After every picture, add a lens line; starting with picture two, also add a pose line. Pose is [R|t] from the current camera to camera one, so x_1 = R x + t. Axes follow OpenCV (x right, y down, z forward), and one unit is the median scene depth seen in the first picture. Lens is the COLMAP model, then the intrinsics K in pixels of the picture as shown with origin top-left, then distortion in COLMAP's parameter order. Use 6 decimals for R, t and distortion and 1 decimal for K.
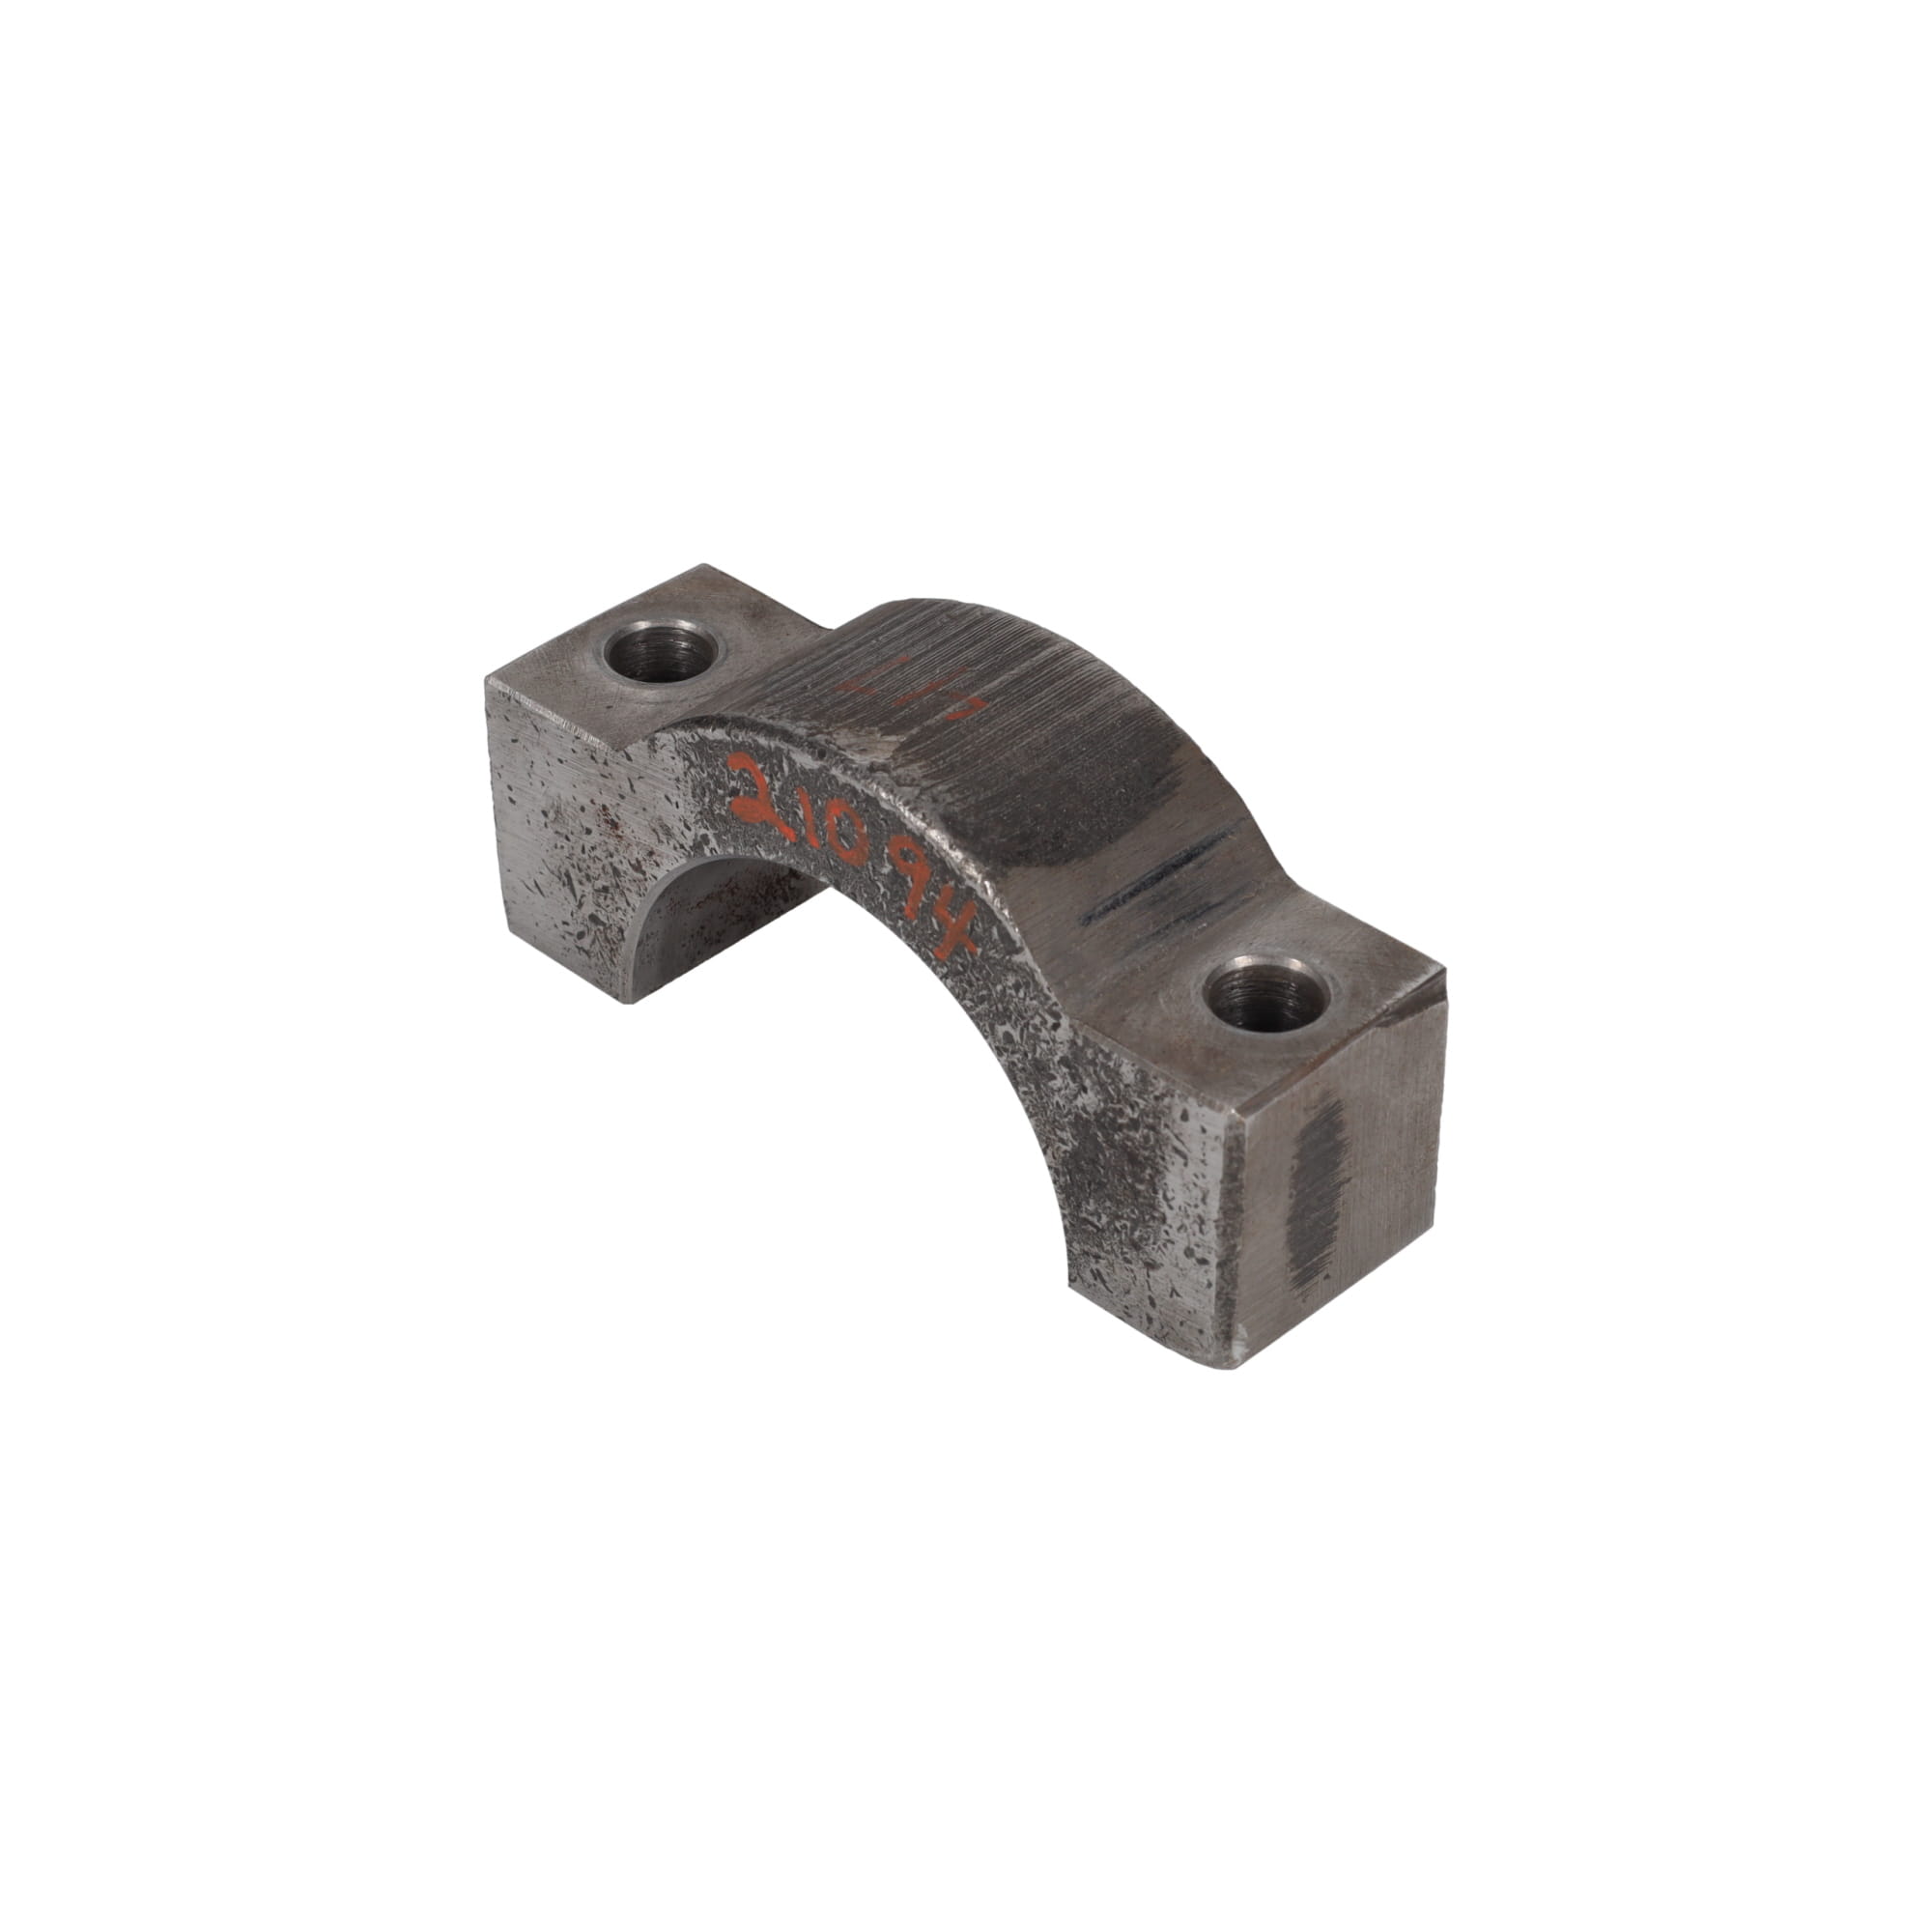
lens RADIAL K [[4589.8, 0, 962.4], [0, 4589.8, 953.1], [0, 0, 1]] dist [0.162519, 0.000000]
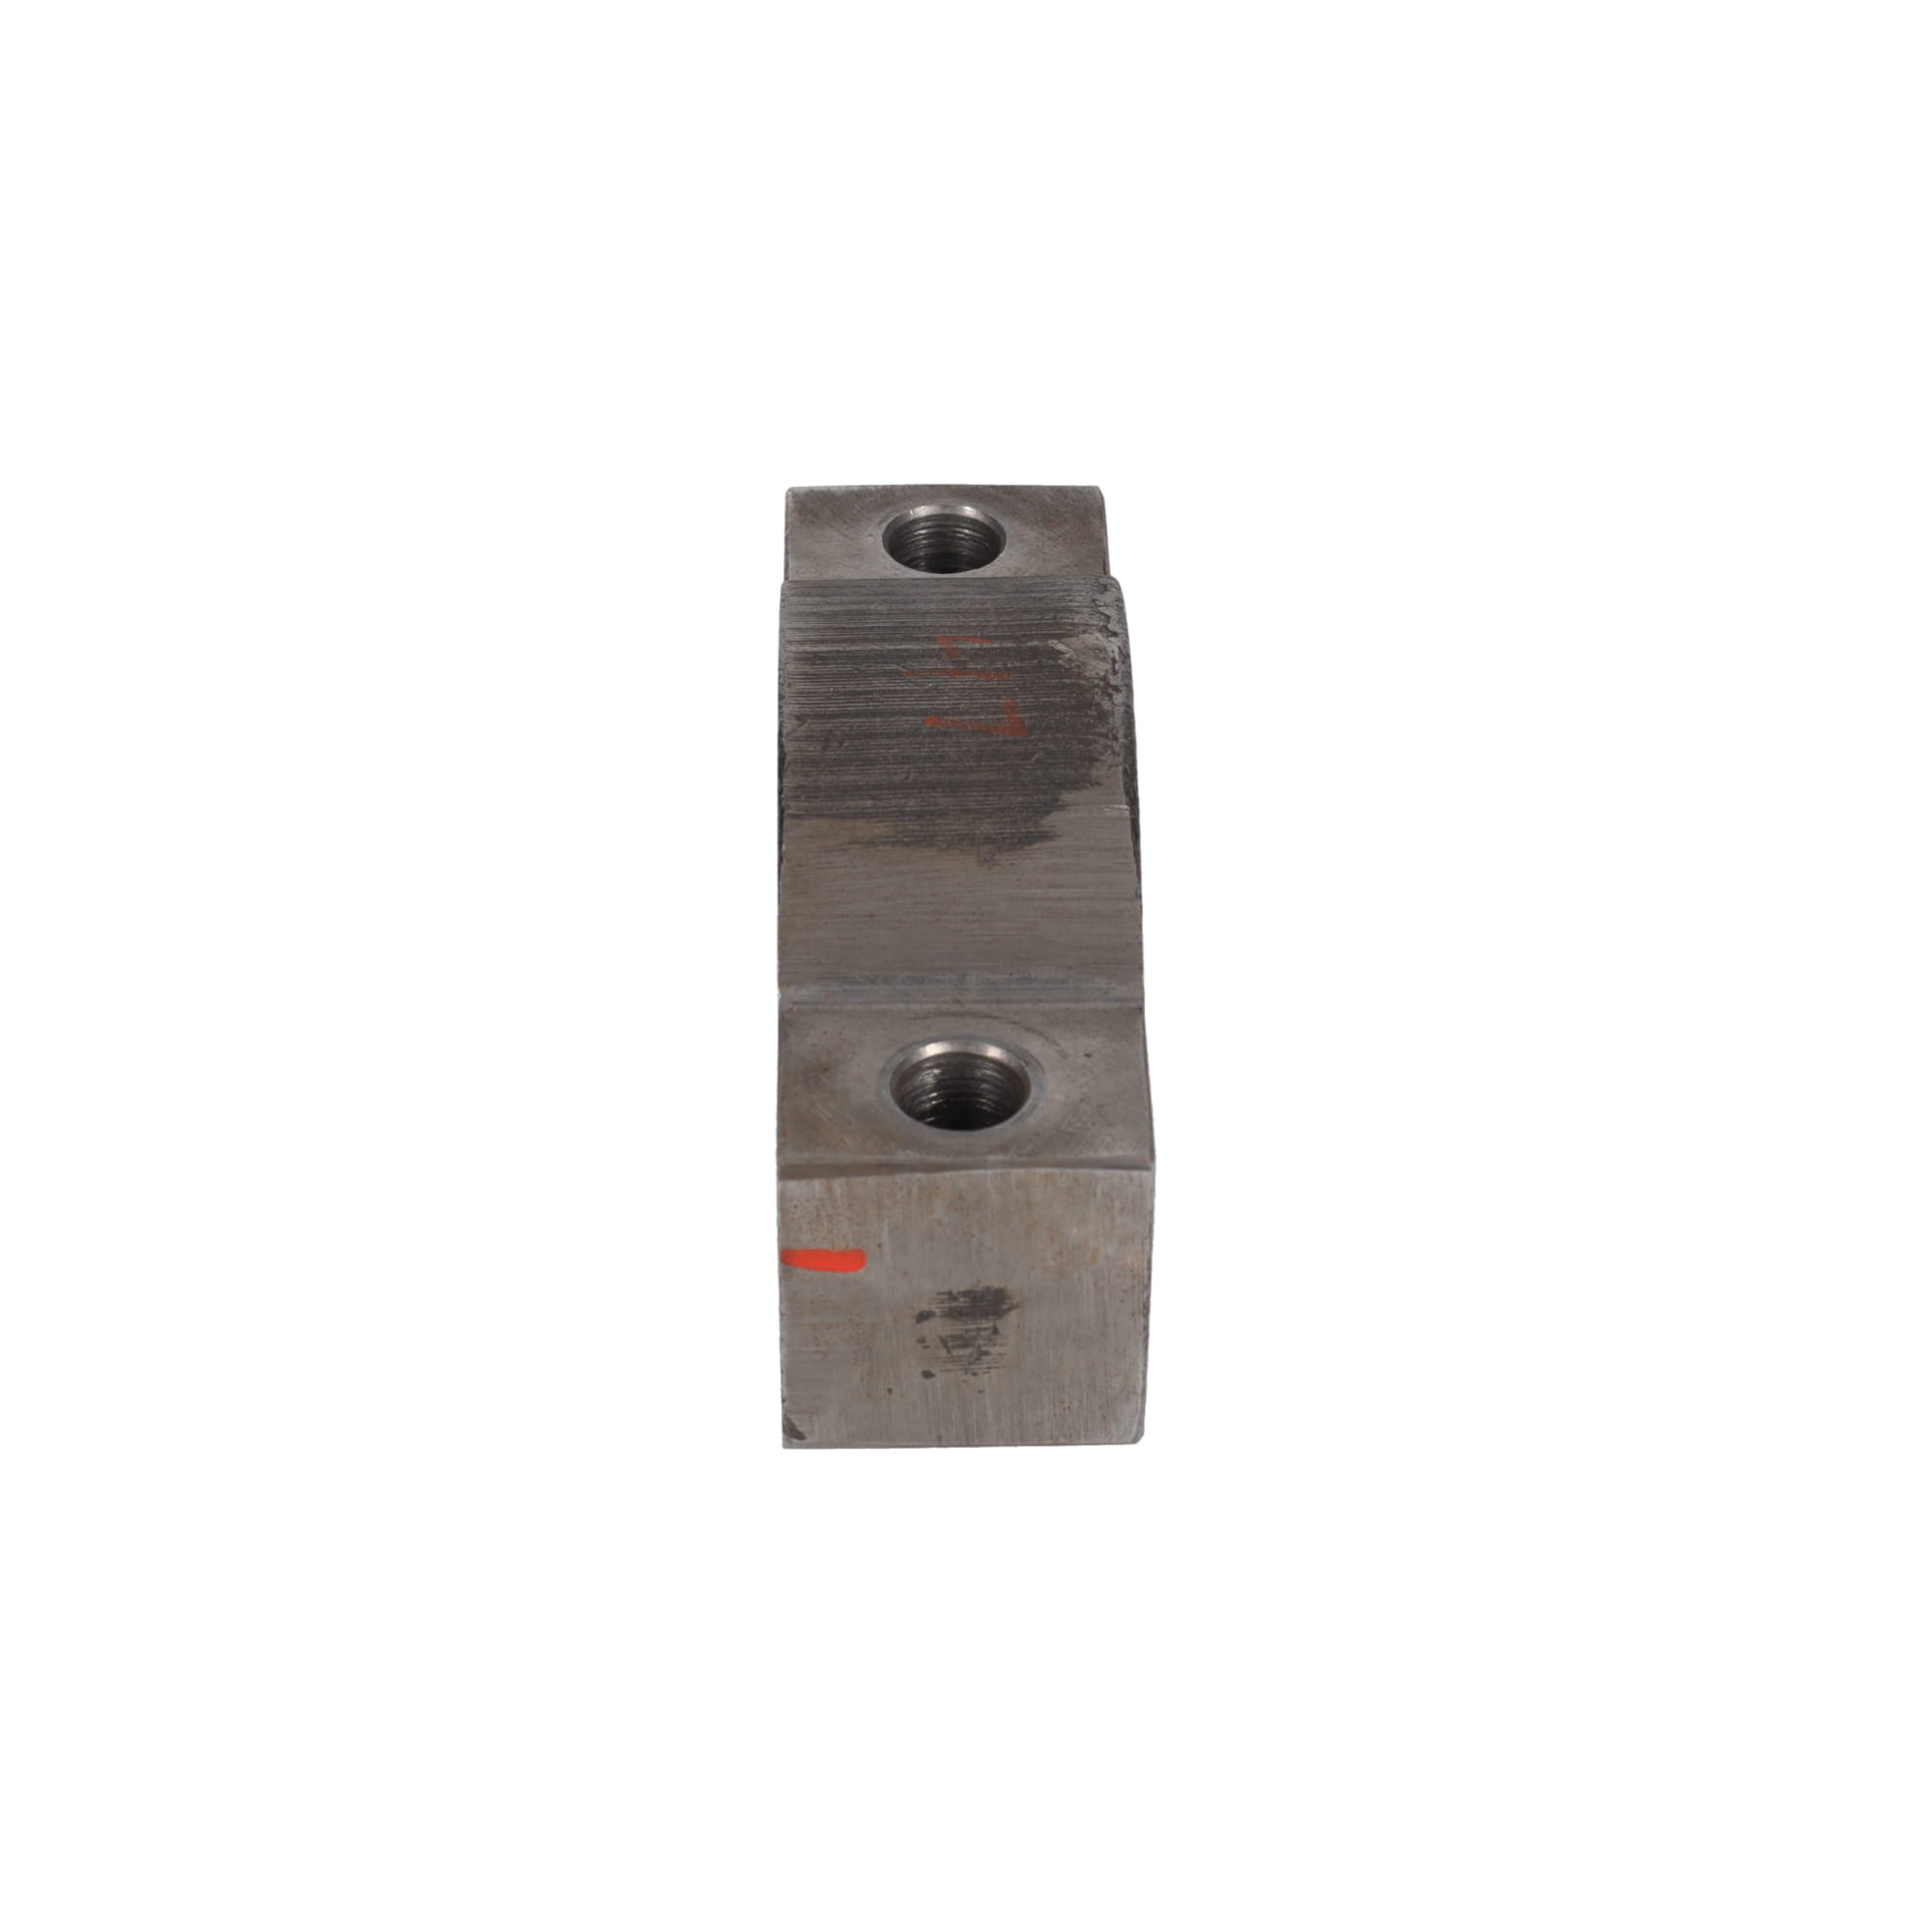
lens RADIAL K [[4589.8, 0, 965.8], [0, 4589.8, 968.7], [0, 0, 1]] dist [0.162519, 0.000000]
pose [[-0.707897, -0.464912, 0.531732, -0.526612], [0.420169, 0.327952, 0.846112, -0.820581], [-0.567750, 0.822378, -0.036815, 1.101716]]
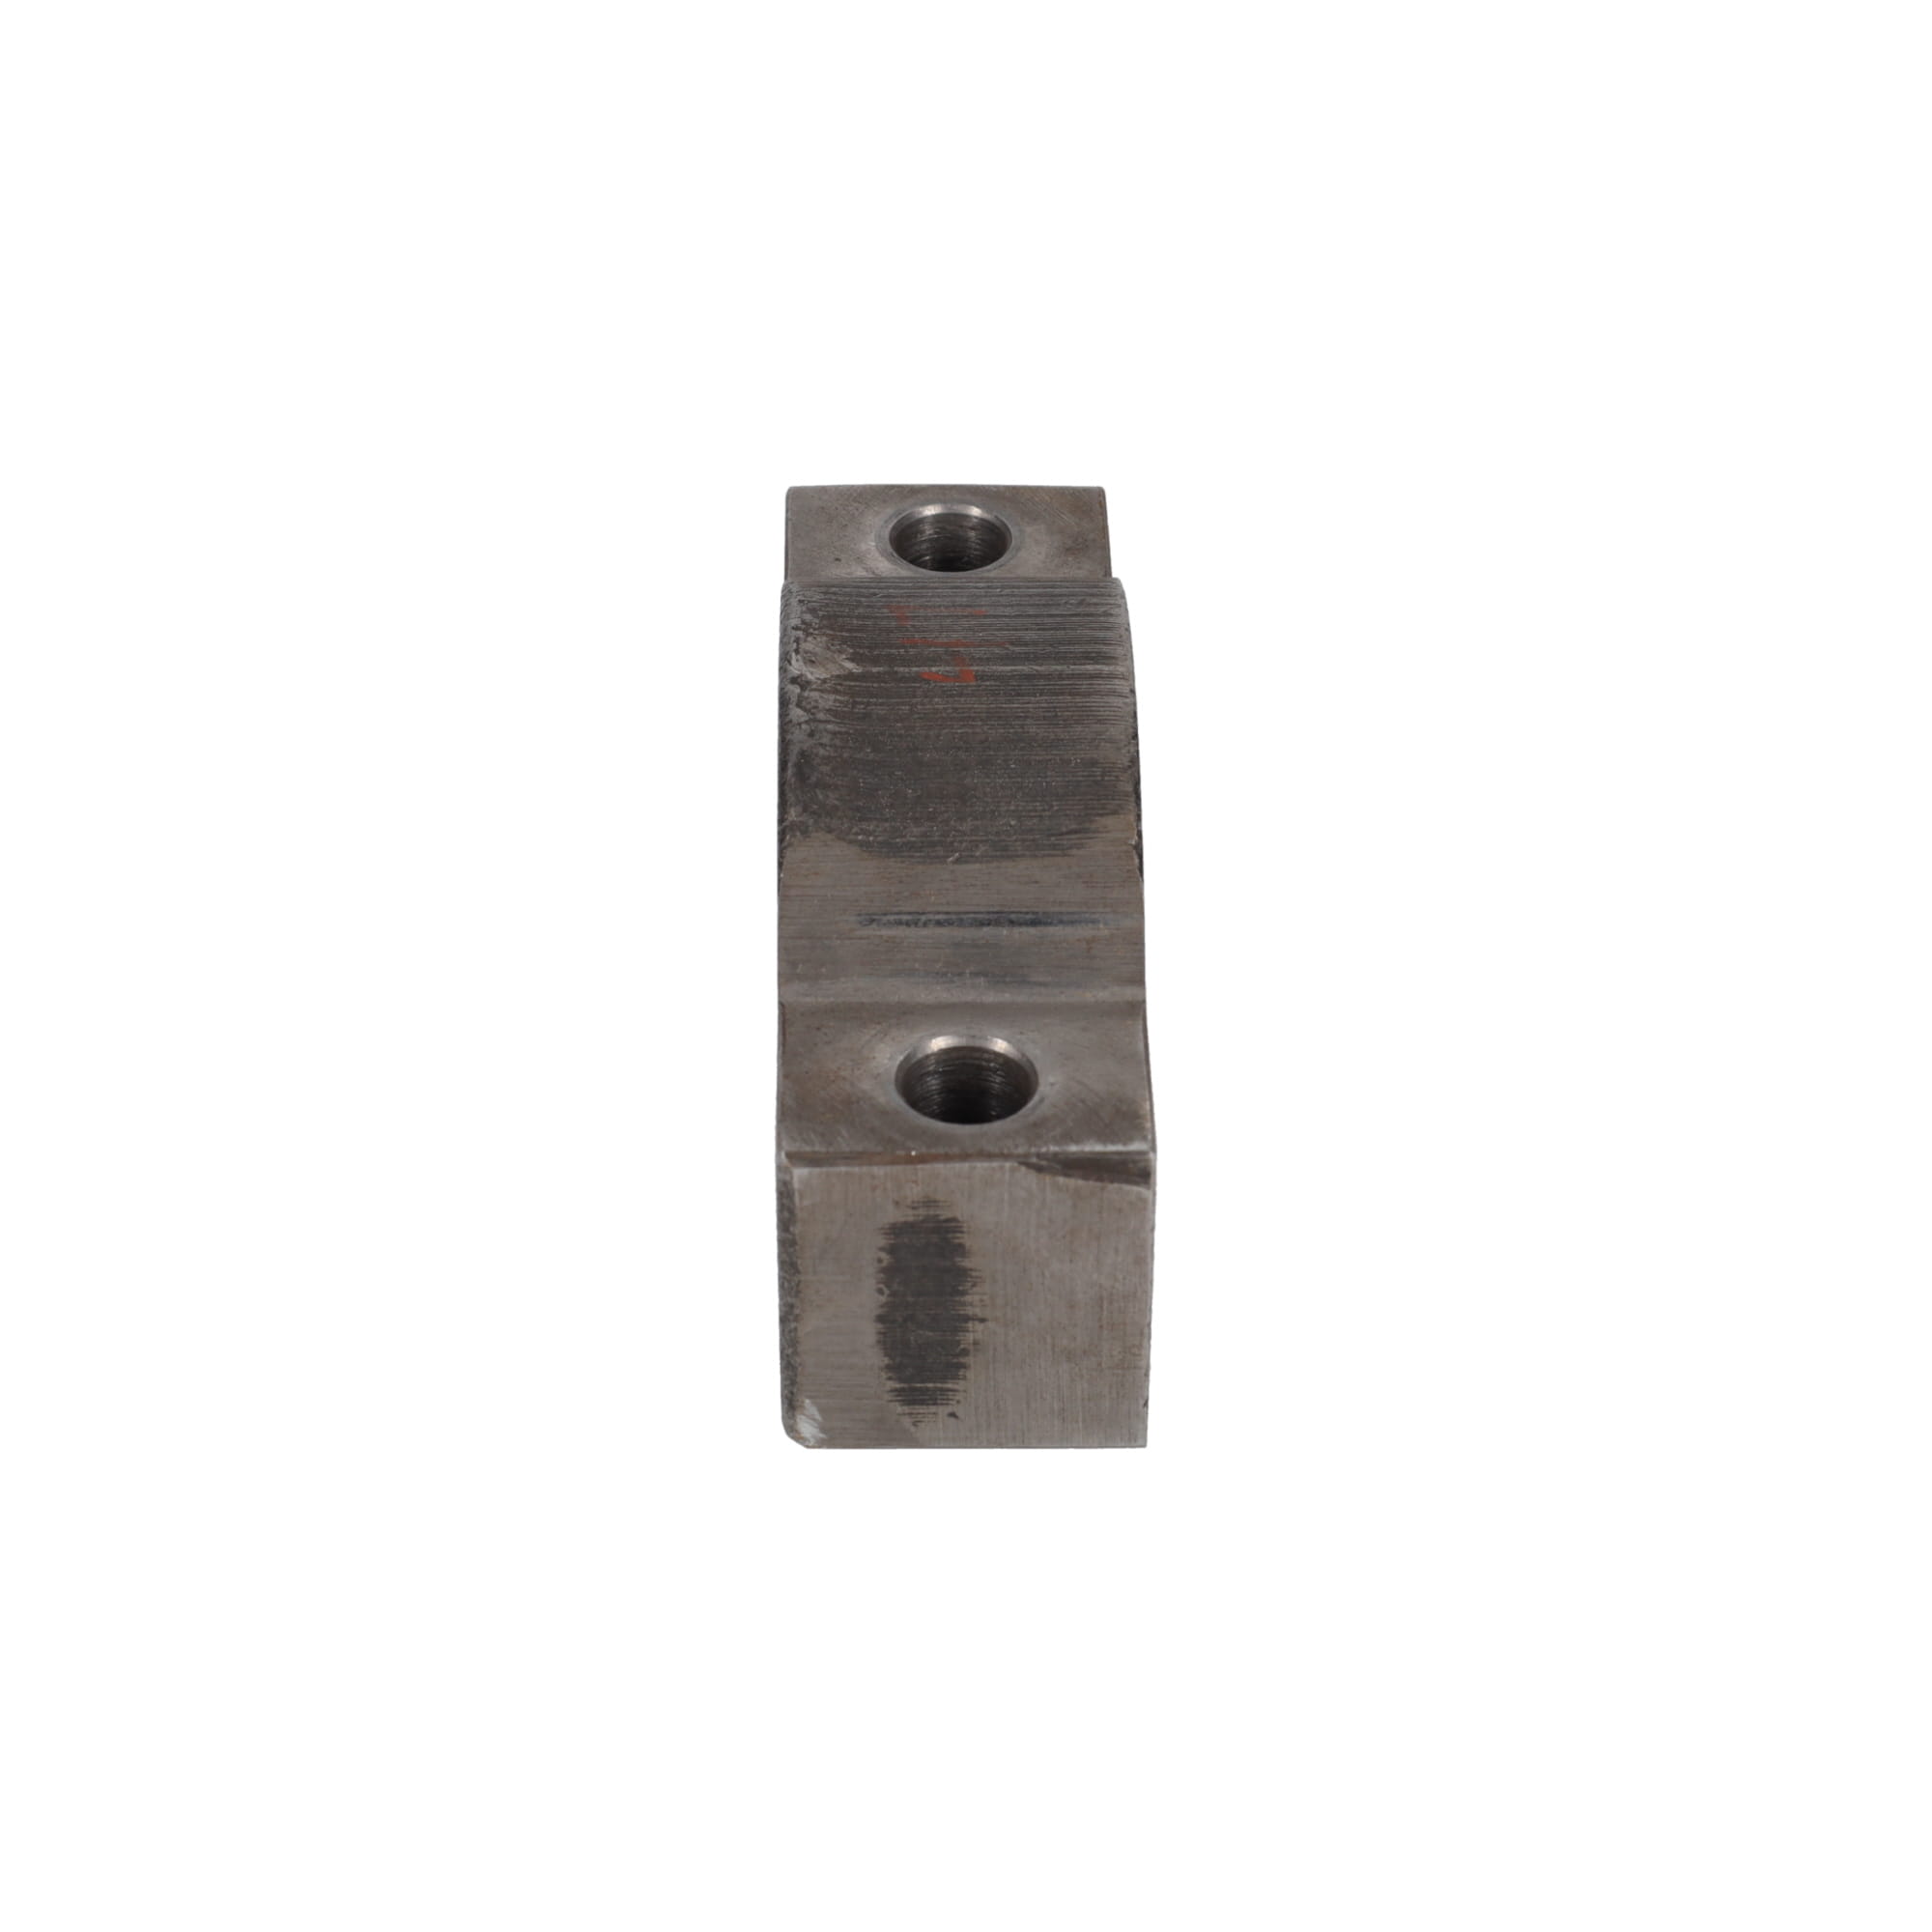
lens RADIAL K [[5089.9, 0, 968.0], [0, 5089.9, 967.4], [0, 0, 1]] dist [0.082999, 0.000000]
pose [[0.707568, 0.430704, -0.560215, 0.598585], [-0.431360, 0.891196, 0.140349, -0.146299], [0.559711, 0.142348, 0.816371, 0.192620]]
